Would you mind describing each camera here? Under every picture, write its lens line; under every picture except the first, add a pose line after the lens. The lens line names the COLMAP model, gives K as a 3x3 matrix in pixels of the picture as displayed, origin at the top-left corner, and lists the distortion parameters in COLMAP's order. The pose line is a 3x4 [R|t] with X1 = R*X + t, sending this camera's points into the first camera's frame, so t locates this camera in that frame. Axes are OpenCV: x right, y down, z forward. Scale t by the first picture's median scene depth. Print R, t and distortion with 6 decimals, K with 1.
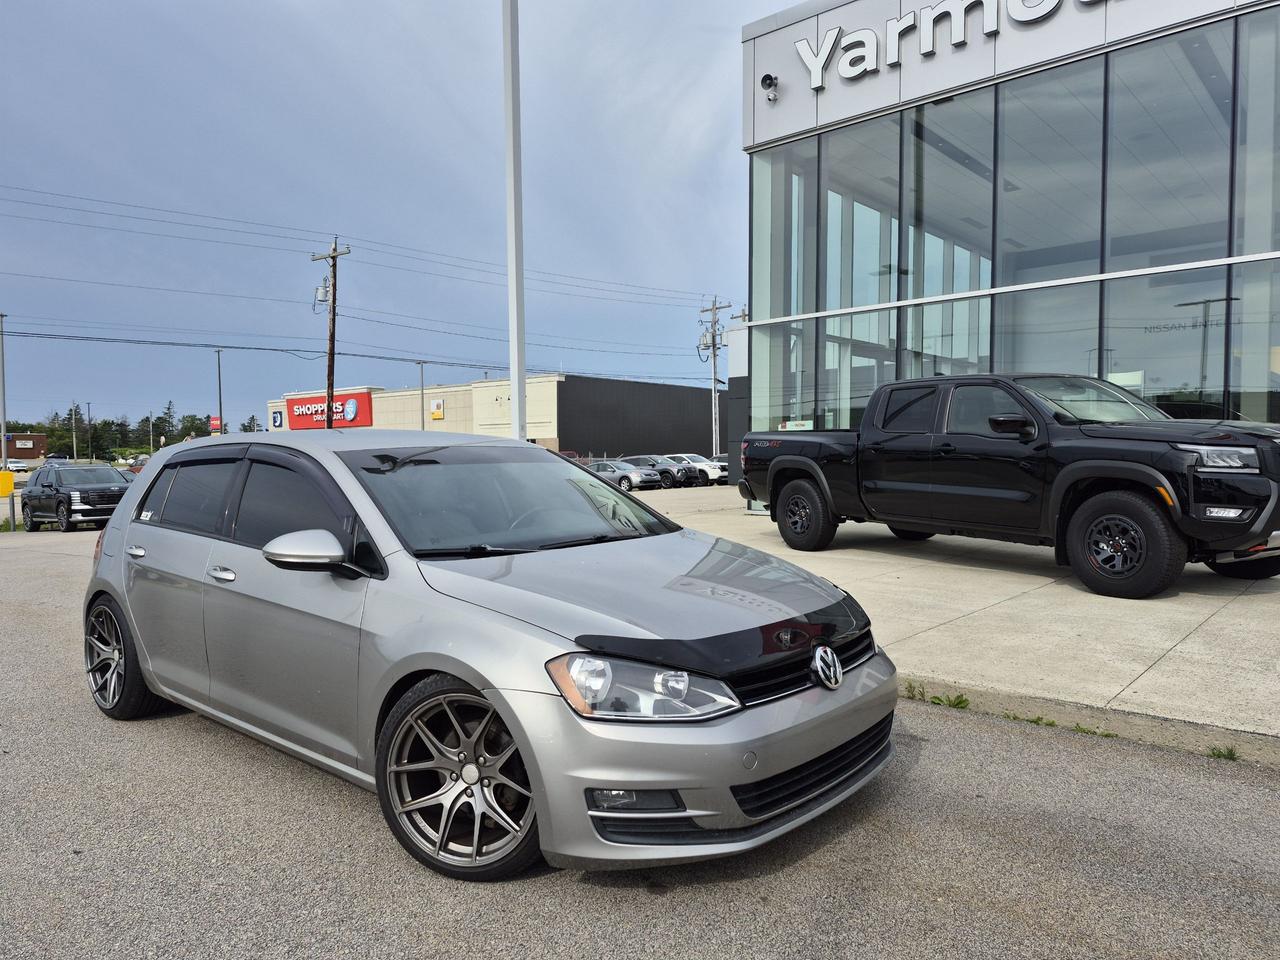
lens RADIAL K [[853.8, 0, 650.5], [0, 853.8, 489.6], [0, 0, 1]] dist [0.038163, -0.022500]
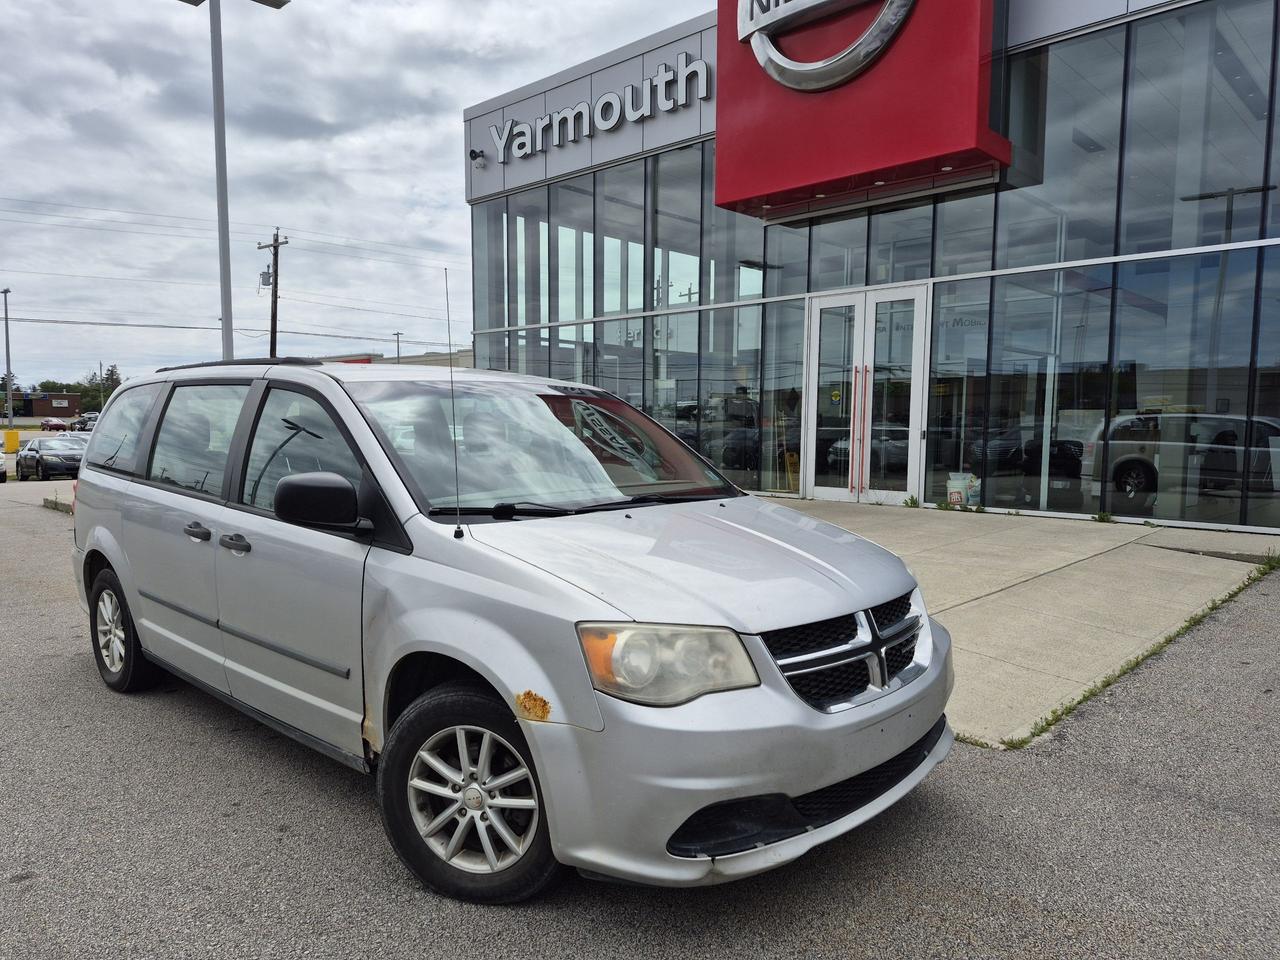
lens RADIAL K [[878.7, 0, 646.5], [0, 878.7, 505.3], [0, 0, 1]] dist [0.041385, -0.039184]
pose [[0.998324, 0.019807, -0.054374, 0.202403], [-0.016829, 0.998361, 0.054698, -0.001541], [0.055368, -0.053691, 0.997021, -0.165034]]
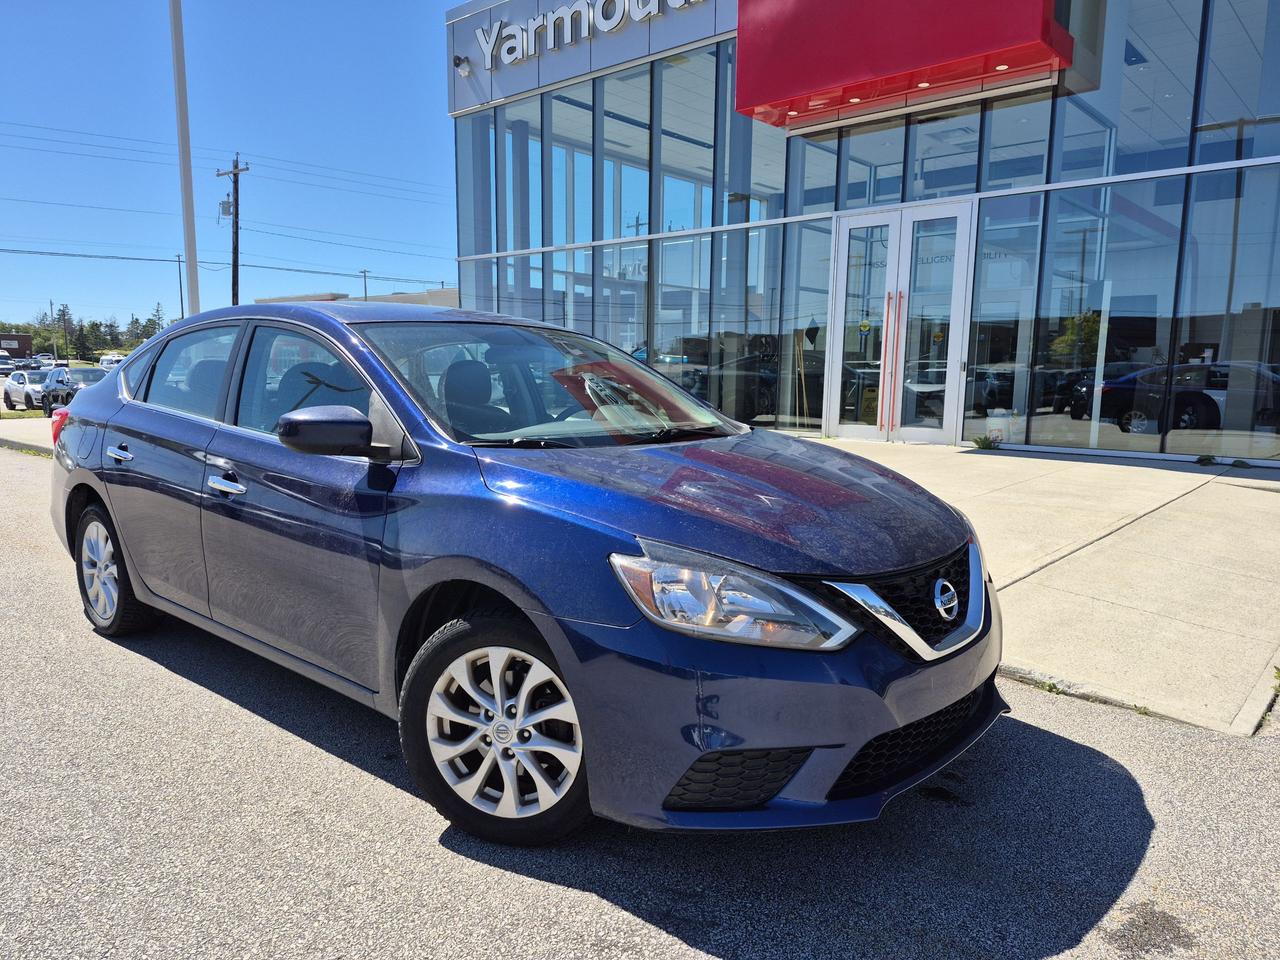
lens RADIAL K [[878.7, 0, 646.9], [0, 878.7, 503.5], [0, 0, 1]] dist [0.041385, -0.039184]
pose [[0.999576, 0.022484, -0.018521, 0.182477], [-0.020282, 0.993550, 0.111566, 0.004100], [0.020910, -0.111143, 0.993584, -0.135084]]
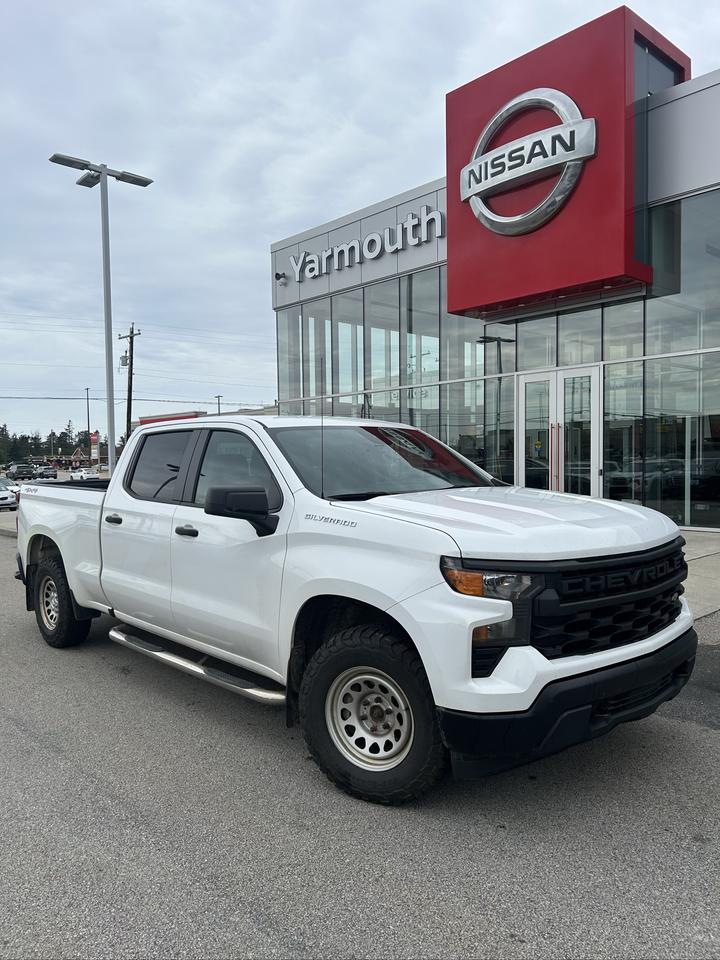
lens RADIAL K [[715.7, 0, 359.0], [0, 715.7, 492.0], [0, 0, 1]] dist [0.026430, -0.017783]
pose [[0.991119, 0.001540, -0.132969, 0.214341], [-0.000638, 0.999977, 0.006822, -0.004225], [0.132976, -0.006676, 0.991097, -0.223107]]
